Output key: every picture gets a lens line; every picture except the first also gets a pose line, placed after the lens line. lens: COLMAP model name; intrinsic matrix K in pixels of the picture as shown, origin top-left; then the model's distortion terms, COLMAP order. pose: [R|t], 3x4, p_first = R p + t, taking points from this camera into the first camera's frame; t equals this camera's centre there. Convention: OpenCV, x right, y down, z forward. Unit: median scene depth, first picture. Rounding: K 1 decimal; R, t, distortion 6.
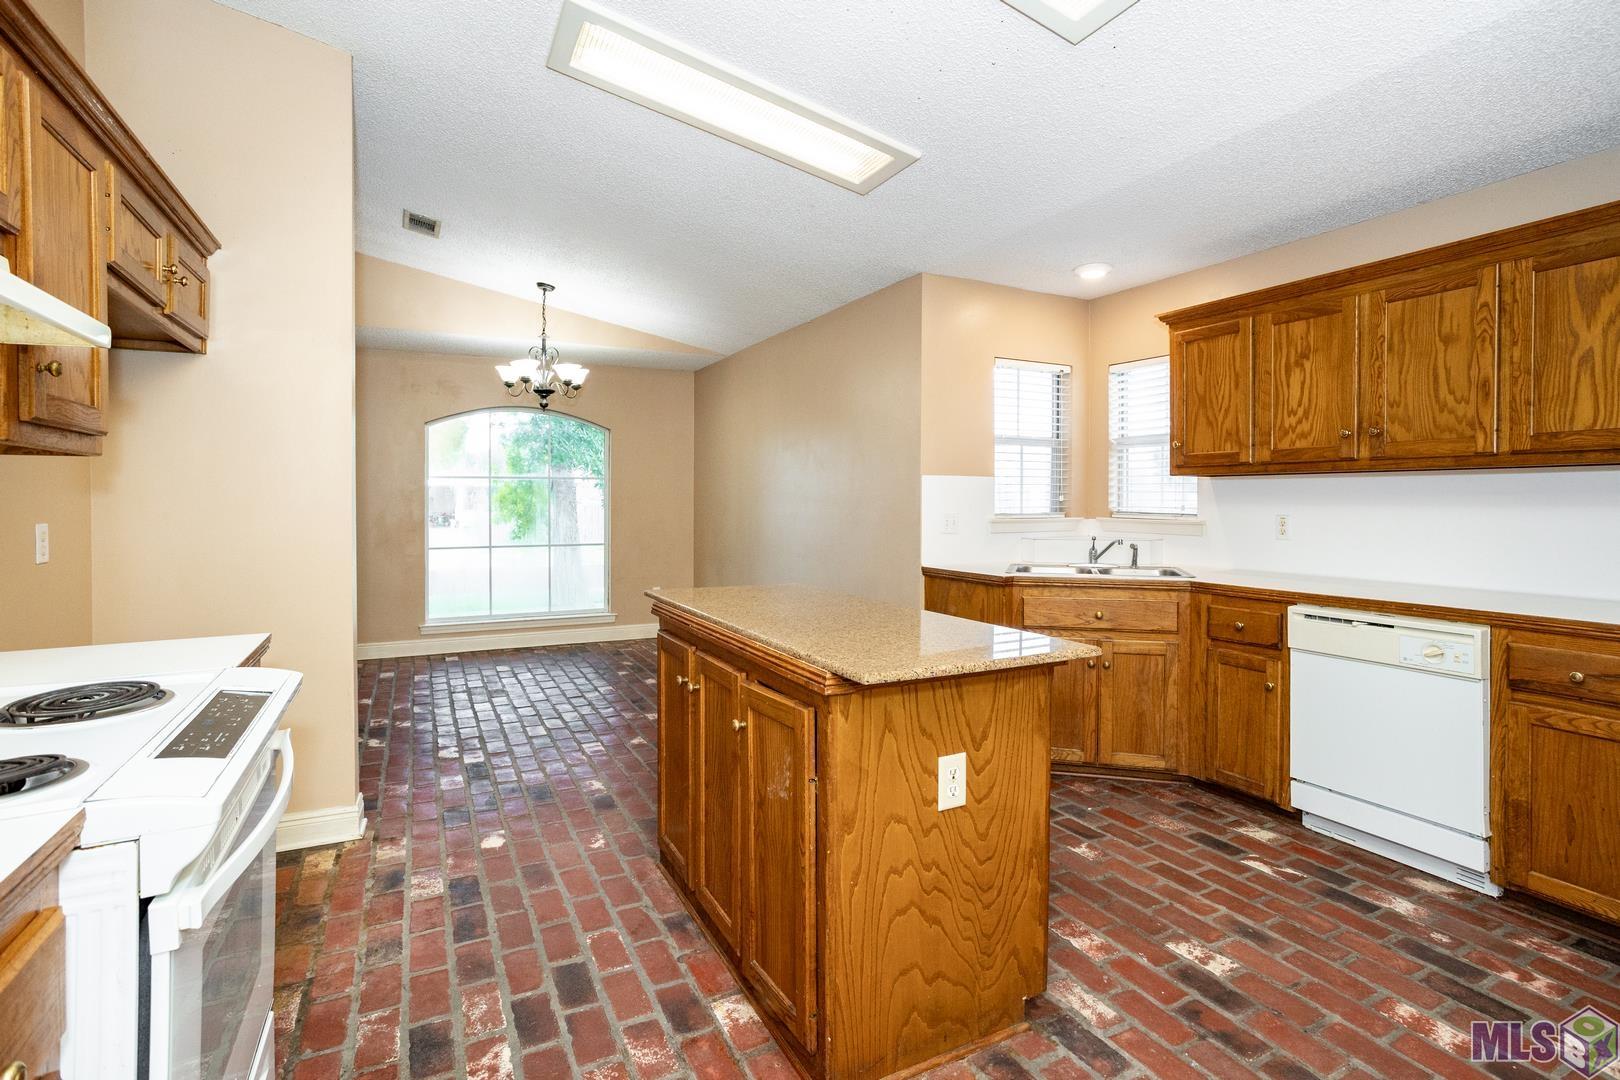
lens RADIAL K [[787.2, 0, 839.4], [0, 787.2, 506.8], [0, 0, 1]] dist [-0.038038, 0.021260]
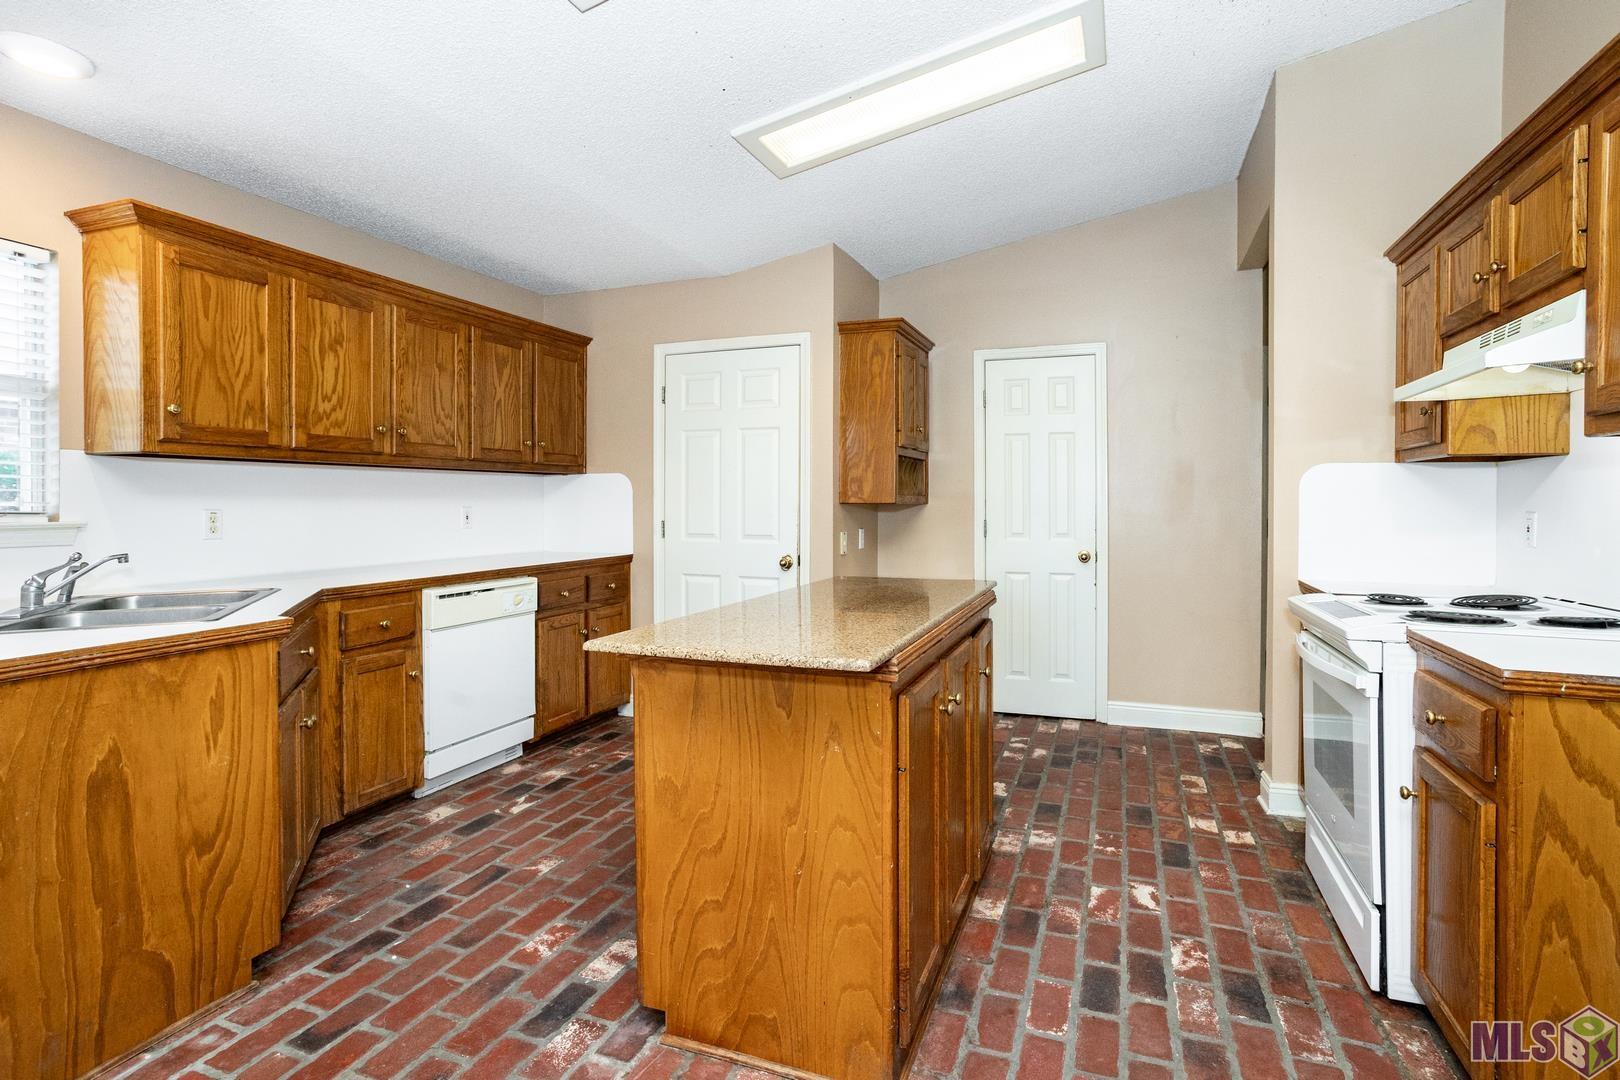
lens RADIAL K [[787.2, 0, 823.7], [0, 787.2, 508.3], [0, 0, 1]] dist [-0.038038, 0.021260]
pose [[-0.649424, -0.007199, 0.760393, -0.614959], [0.007686, 0.999842, 0.016030, 0.001835], [-0.760388, 0.016255, -0.649266, 1.363564]]
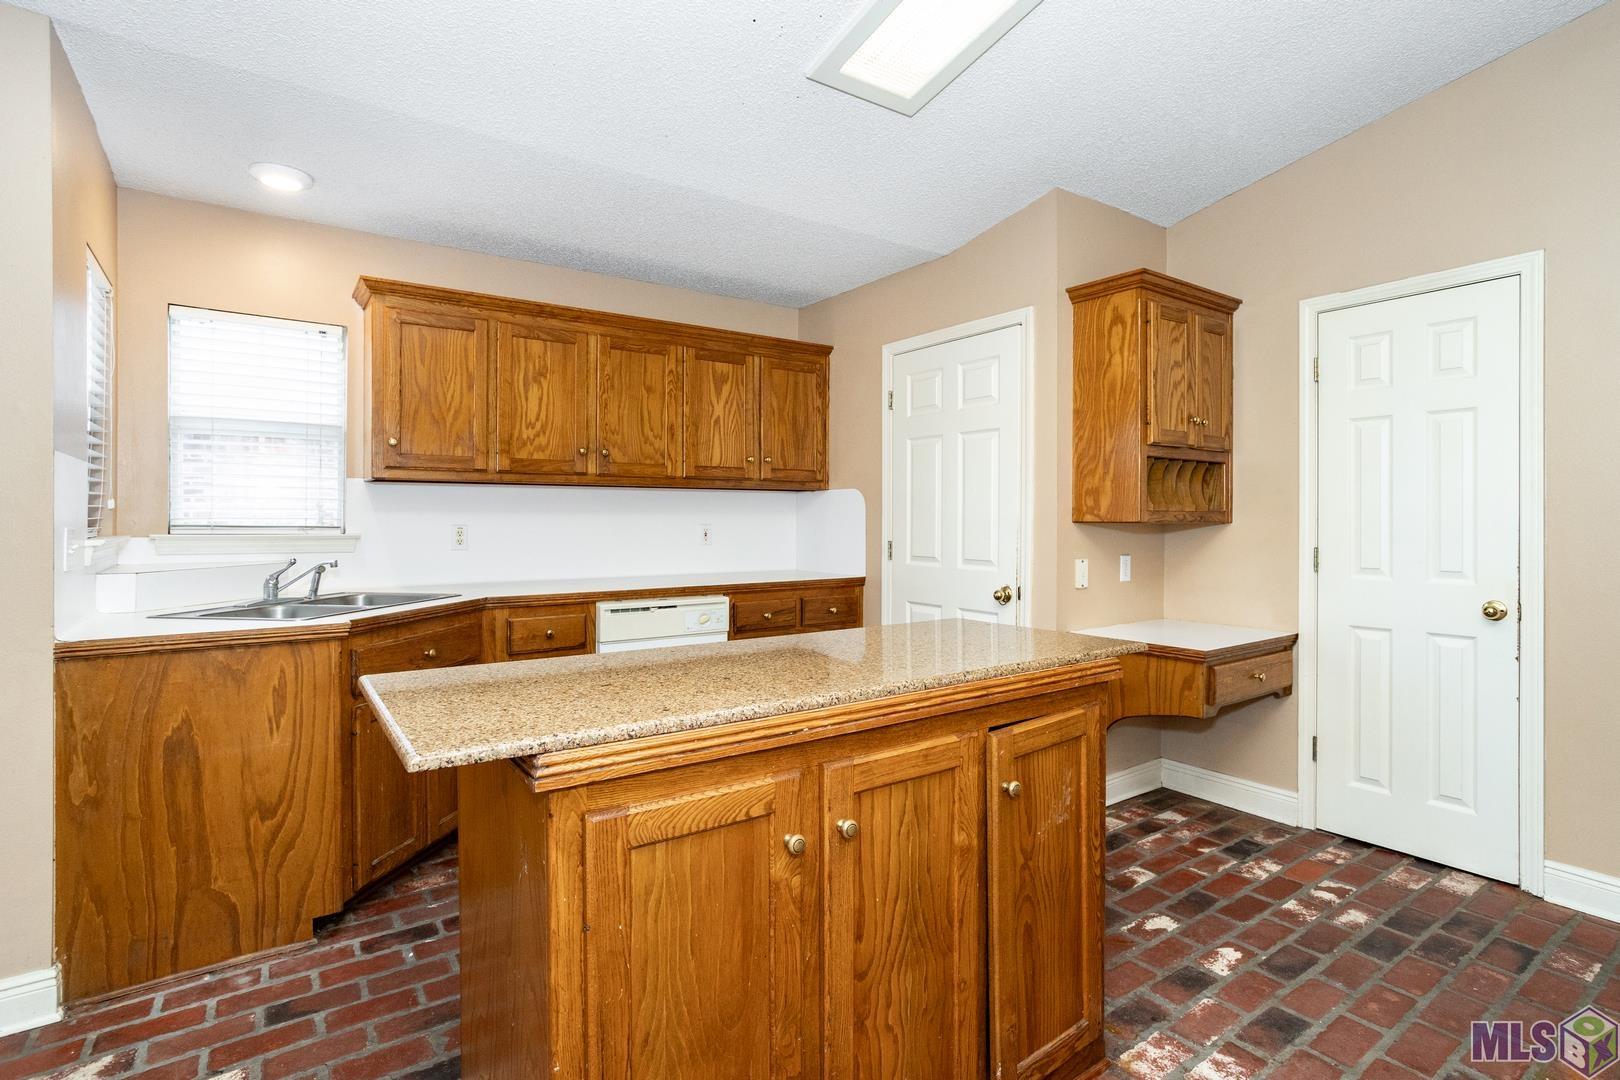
lens RADIAL K [[787.2, 0, 806.5], [0, 787.2, 526.3], [0, 0, 1]] dist [-0.038038, 0.021260]
pose [[-0.114908, -0.009745, 0.993328, -0.597994], [0.008273, 0.999908, 0.010767, 0.007422], [-0.993342, 0.009455, -0.114817, 0.890008]]
